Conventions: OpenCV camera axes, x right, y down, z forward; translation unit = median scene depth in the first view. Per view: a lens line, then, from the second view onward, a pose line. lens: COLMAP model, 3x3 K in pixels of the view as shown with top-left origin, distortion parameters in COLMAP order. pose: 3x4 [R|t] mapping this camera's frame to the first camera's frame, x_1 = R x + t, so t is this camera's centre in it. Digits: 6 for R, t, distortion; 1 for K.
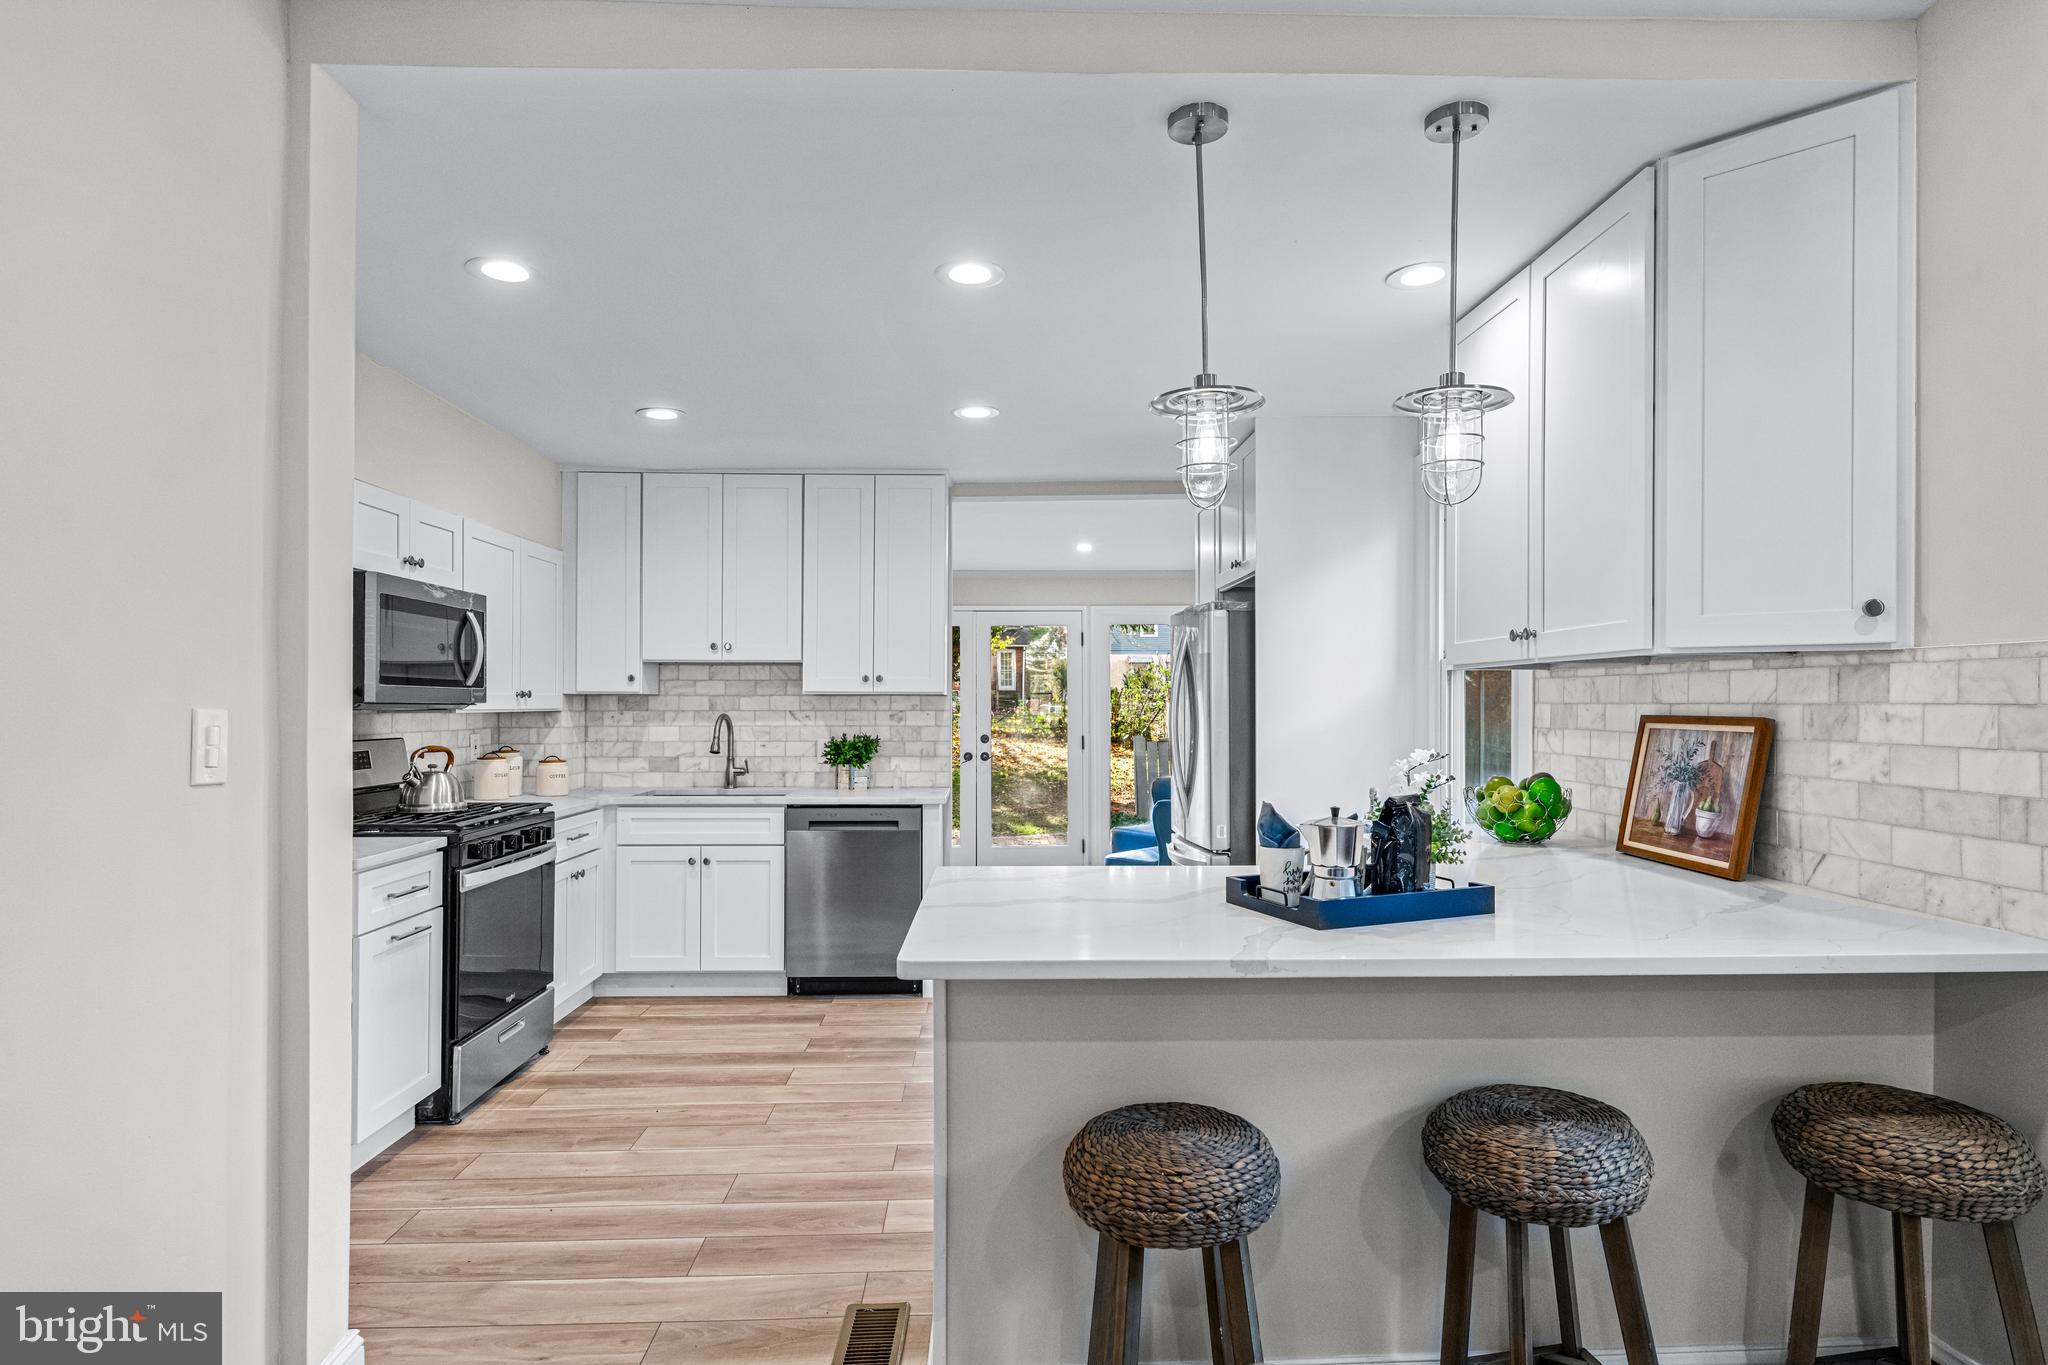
lens RADIAL K [[1106.5, 0, 1025.1], [0, 1106.5, 688.9], [0, 0, 1]] dist [0.001836, -0.000161]
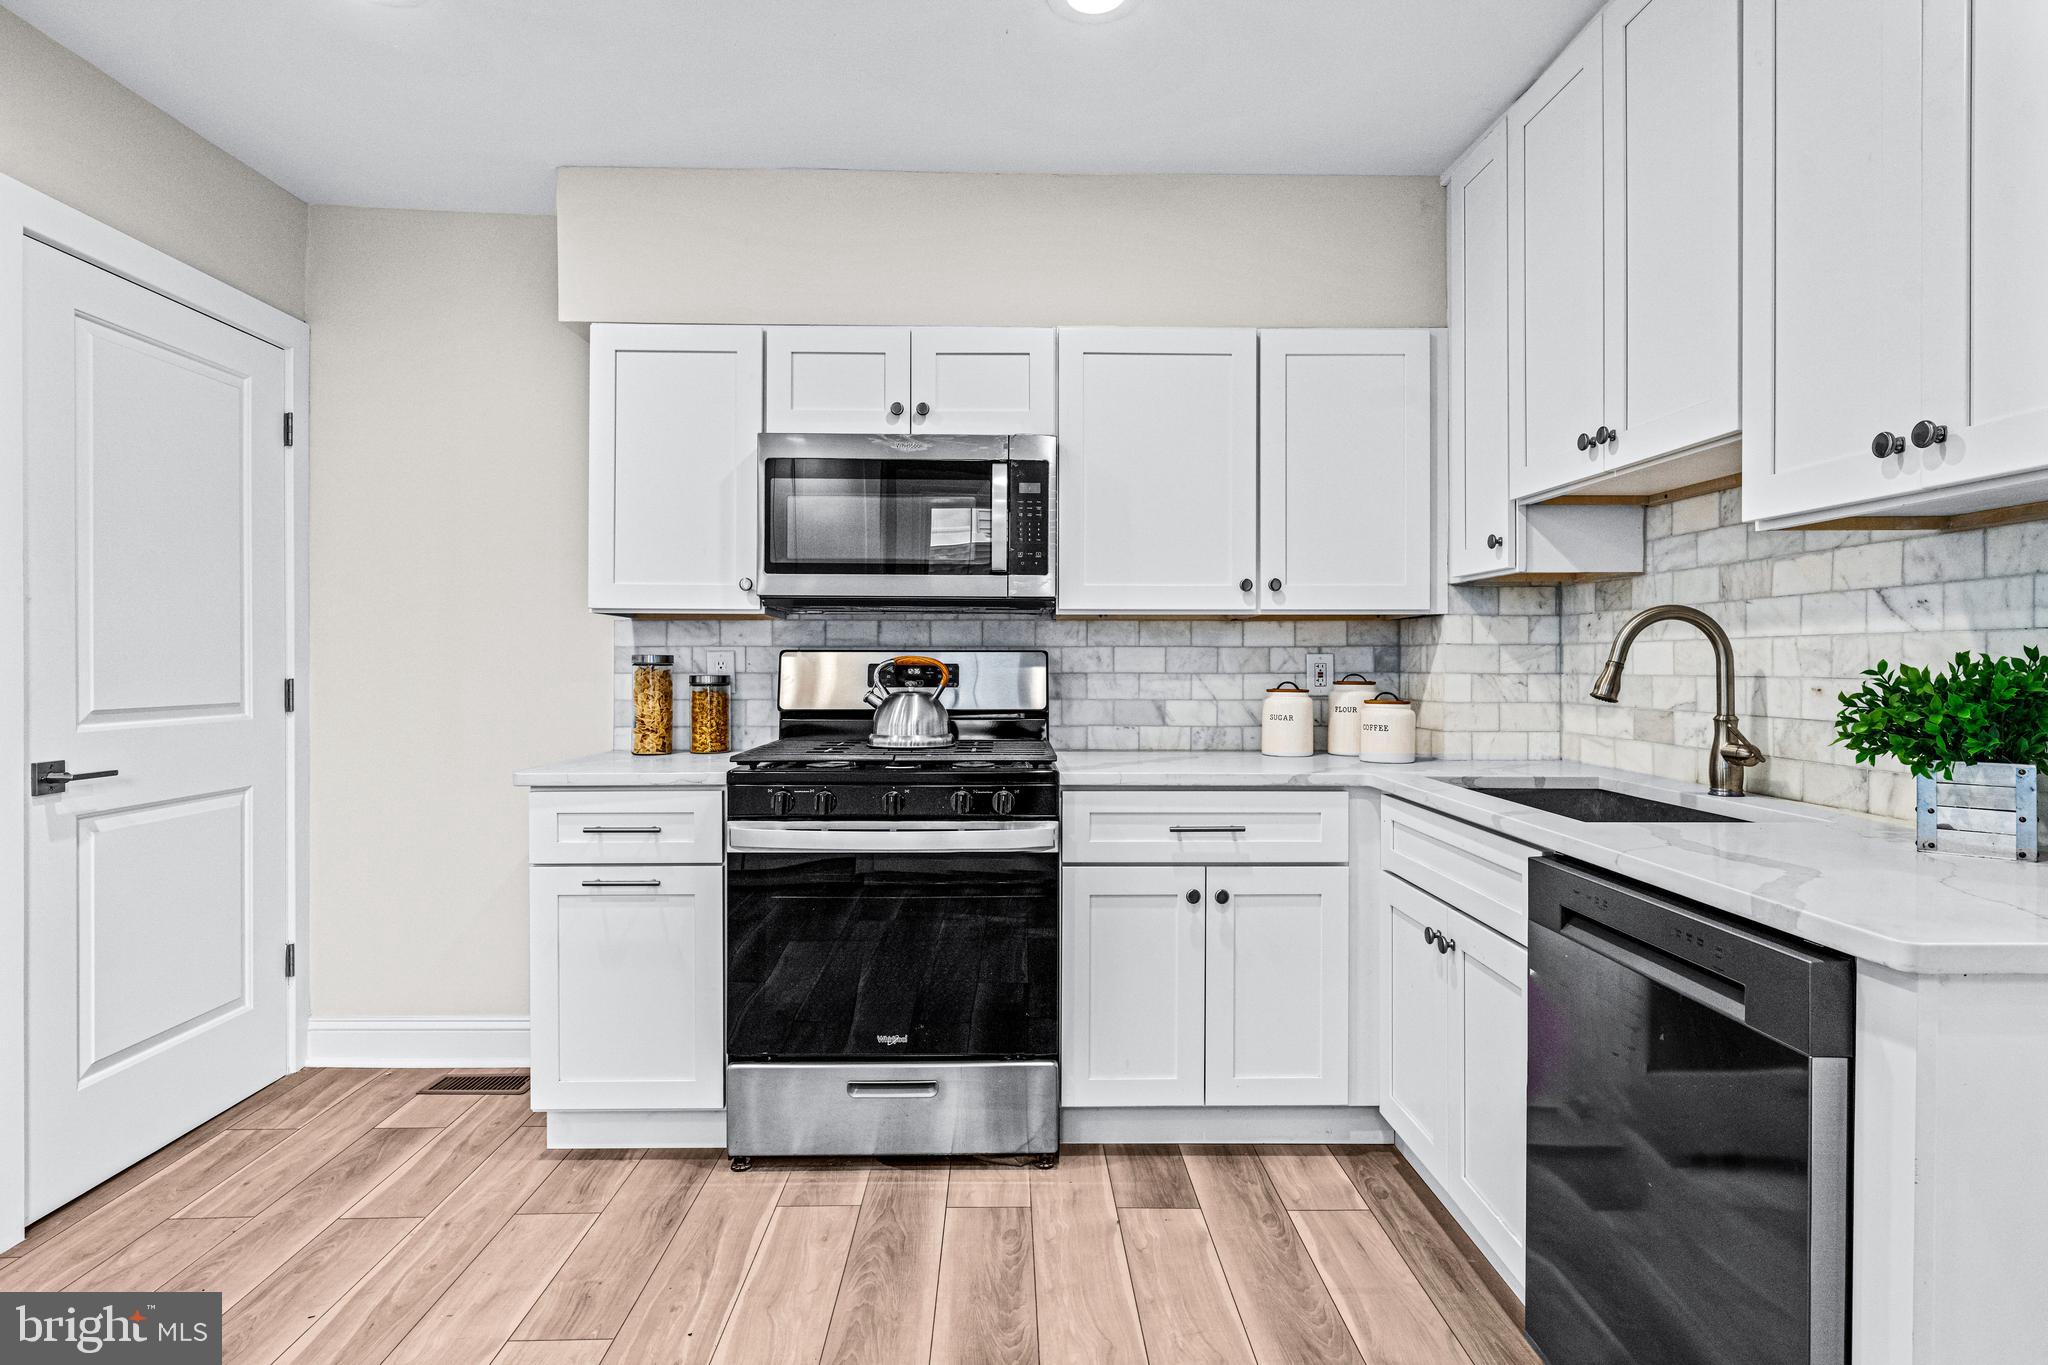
lens RADIAL K [[1065.8, 0, 1027.1], [0, 1065.8, 660.7], [0, 0, 1]] dist [0.001015, -0.000498]
pose [[-0.011242, -0.002284, -0.999934, 0.127782], [0.012264, 0.999922, -0.002422, 0.044366], [0.999862, -0.012290, -0.011213, 0.842569]]
